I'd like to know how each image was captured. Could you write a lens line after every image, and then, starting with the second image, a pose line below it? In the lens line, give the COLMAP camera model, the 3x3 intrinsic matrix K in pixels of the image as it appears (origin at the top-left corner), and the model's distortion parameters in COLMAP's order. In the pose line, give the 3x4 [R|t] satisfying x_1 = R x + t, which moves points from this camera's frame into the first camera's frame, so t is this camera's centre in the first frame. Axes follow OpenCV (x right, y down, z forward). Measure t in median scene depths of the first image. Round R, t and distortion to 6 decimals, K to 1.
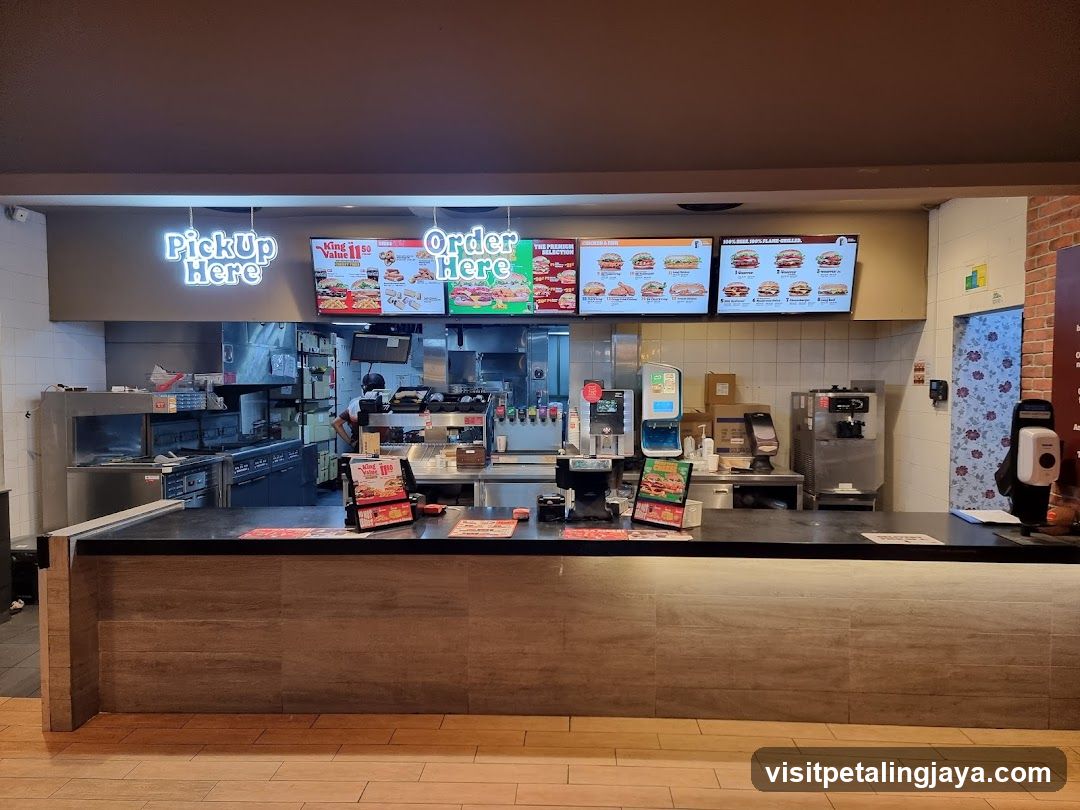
lens RADIAL K [[748.9, 0, 541.5], [0, 748.9, 422.3], [0, 0, 1]] dist [0.067750, -0.003414]
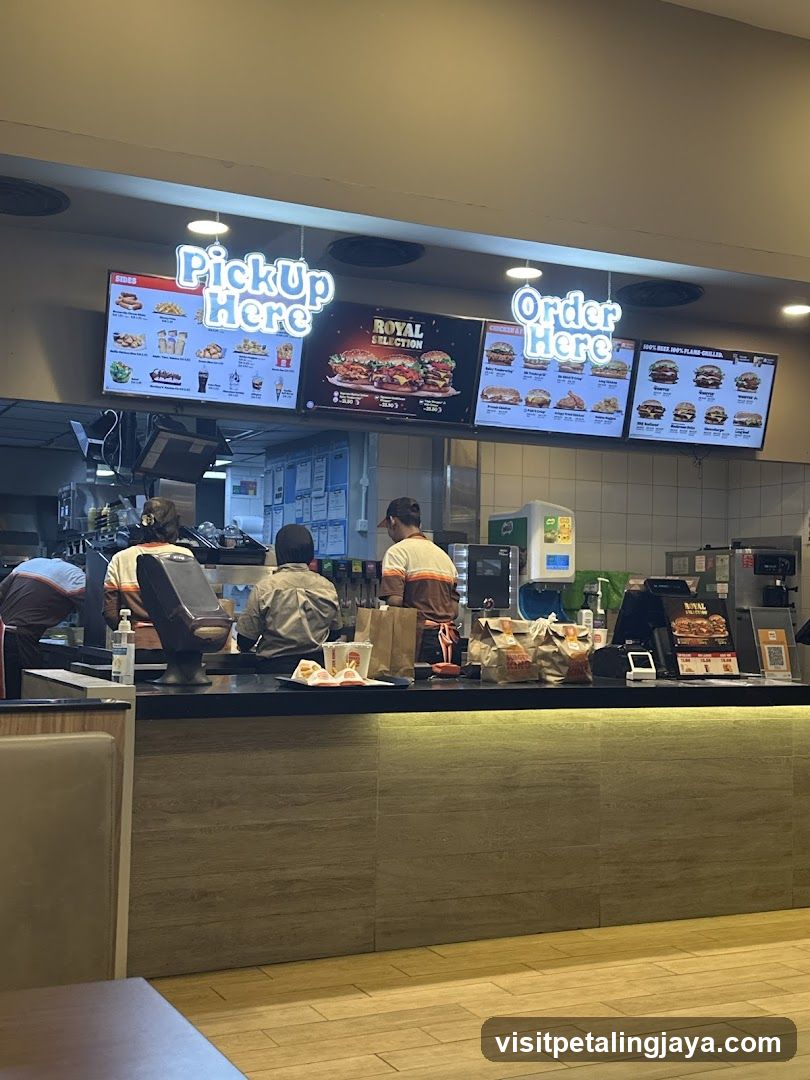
lens RADIAL K [[1347.9, 0, 421.7], [0, 1347.9, 555.5], [0, 0, 1]] dist [0.151651, 0.004369]
pose [[0.875409, 0.031940, 0.482326, -0.874251], [0.008922, 0.996577, -0.082188, 0.121113], [-0.483300, 0.076251, 0.872128, -0.120168]]
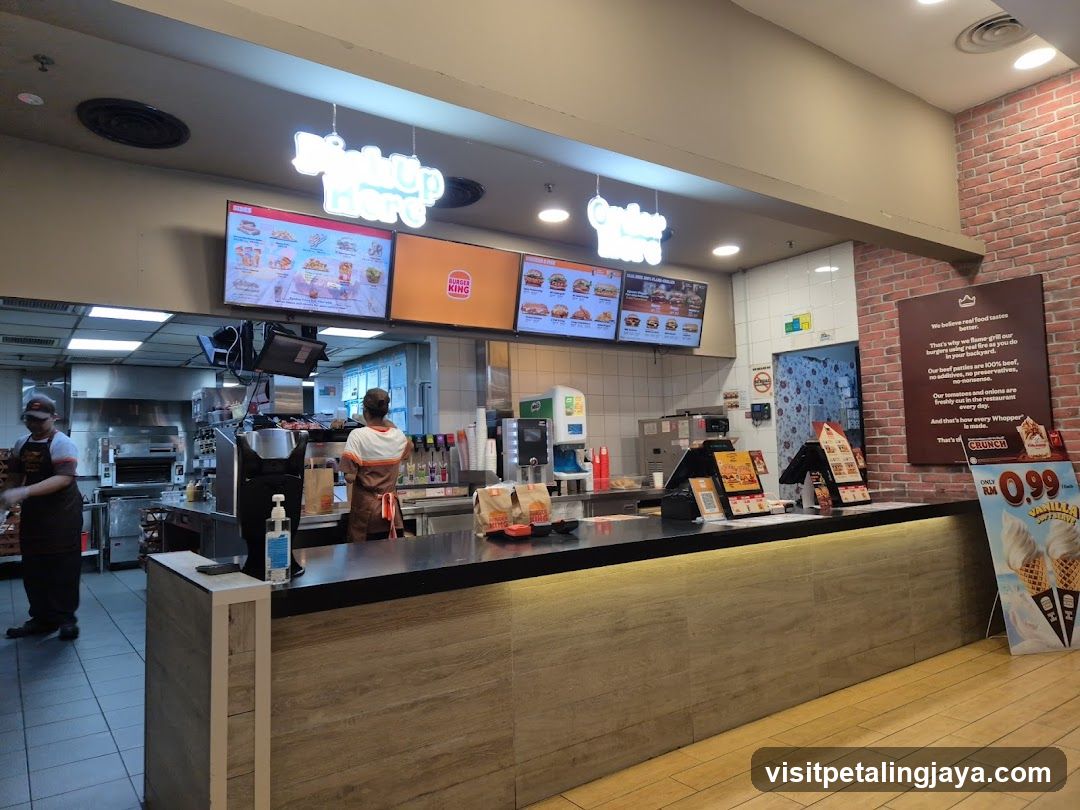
lens RADIAL K [[731.4, 0, 540.0], [0, 731.4, 405.0], [0, 0, 1]] dist [0.050043, -0.000216]
pose [[0.783393, 0.017315, 0.621285, -0.730842], [0.064919, 0.991864, -0.109501, 0.079813], [-0.618127, 0.126115, 0.775896, 0.384004]]
